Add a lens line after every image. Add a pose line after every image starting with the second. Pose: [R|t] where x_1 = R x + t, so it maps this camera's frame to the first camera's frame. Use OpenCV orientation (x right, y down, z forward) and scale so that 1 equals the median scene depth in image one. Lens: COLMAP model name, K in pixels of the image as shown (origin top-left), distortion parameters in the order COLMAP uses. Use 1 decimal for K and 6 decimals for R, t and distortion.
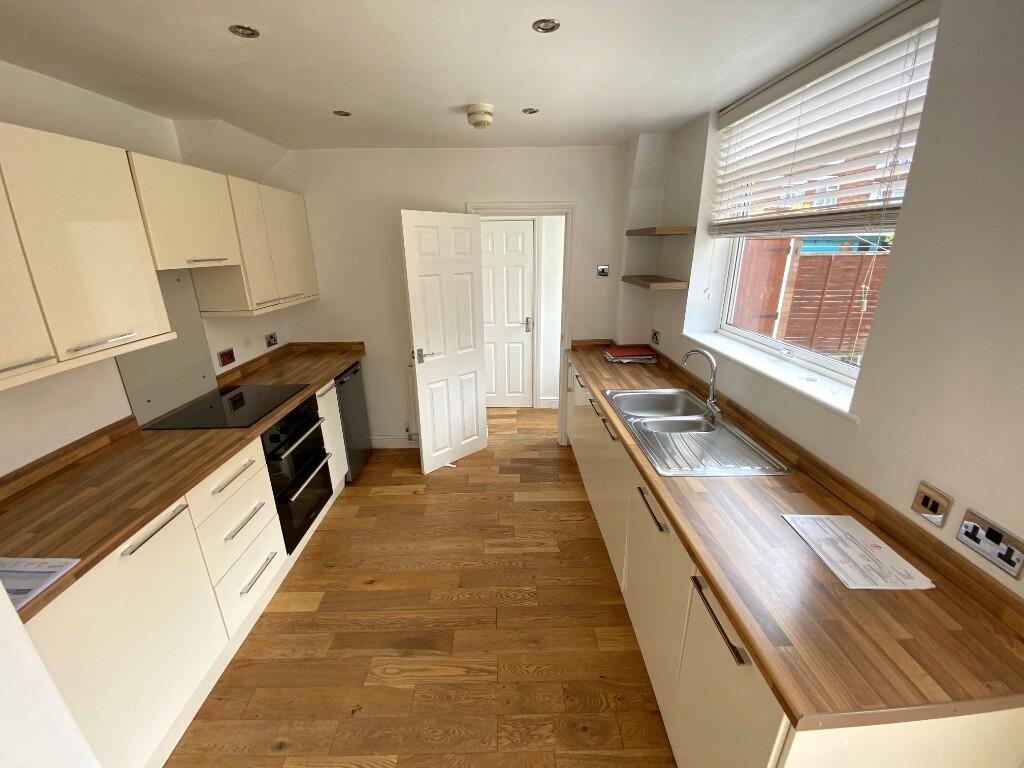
lens RADIAL K [[421.2, 0, 504.5], [0, 421.2, 384.7], [0, 0, 1]] dist [0.007091, -0.013202]
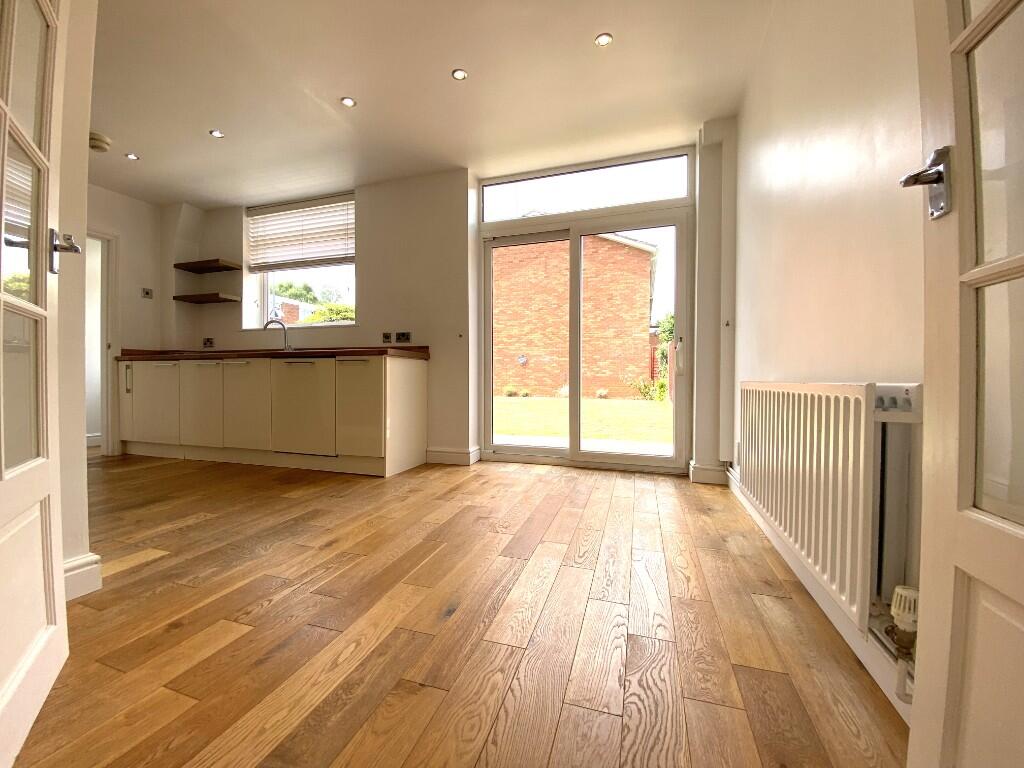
lens RADIAL K [[421.2, 0, 514.6], [0, 421.2, 388.3], [0, 0, 1]] dist [0.007091, -0.013202]
pose [[0.309605, -0.001753, 0.950864, -0.950863], [0.294450, 0.951021, -0.094121, 0.672428], [-0.904126, 0.309122, 0.294957, -0.392592]]
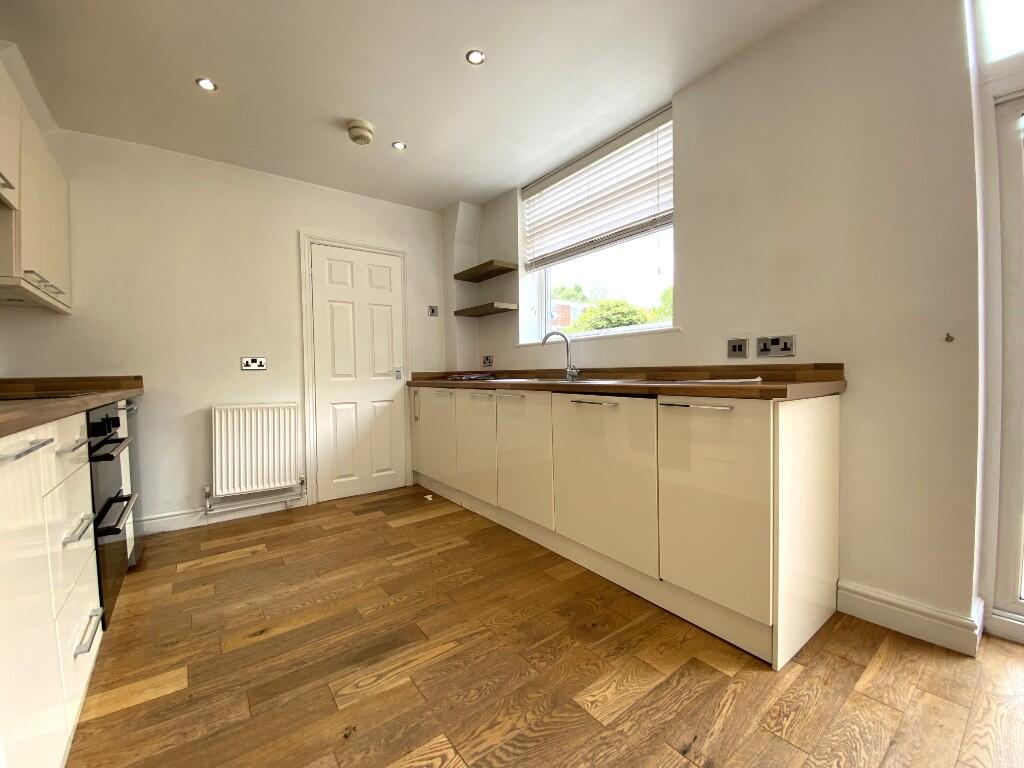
lens RADIAL K [[421.2, 0, 509.9], [0, 421.2, 388.7], [0, 0, 1]] dist [0.007091, -0.013202]
pose [[0.802472, -0.020540, 0.596337, -0.431372], [0.195090, 0.953512, -0.229685, 0.356298], [-0.563896, 0.300655, 0.769173, 0.122419]]
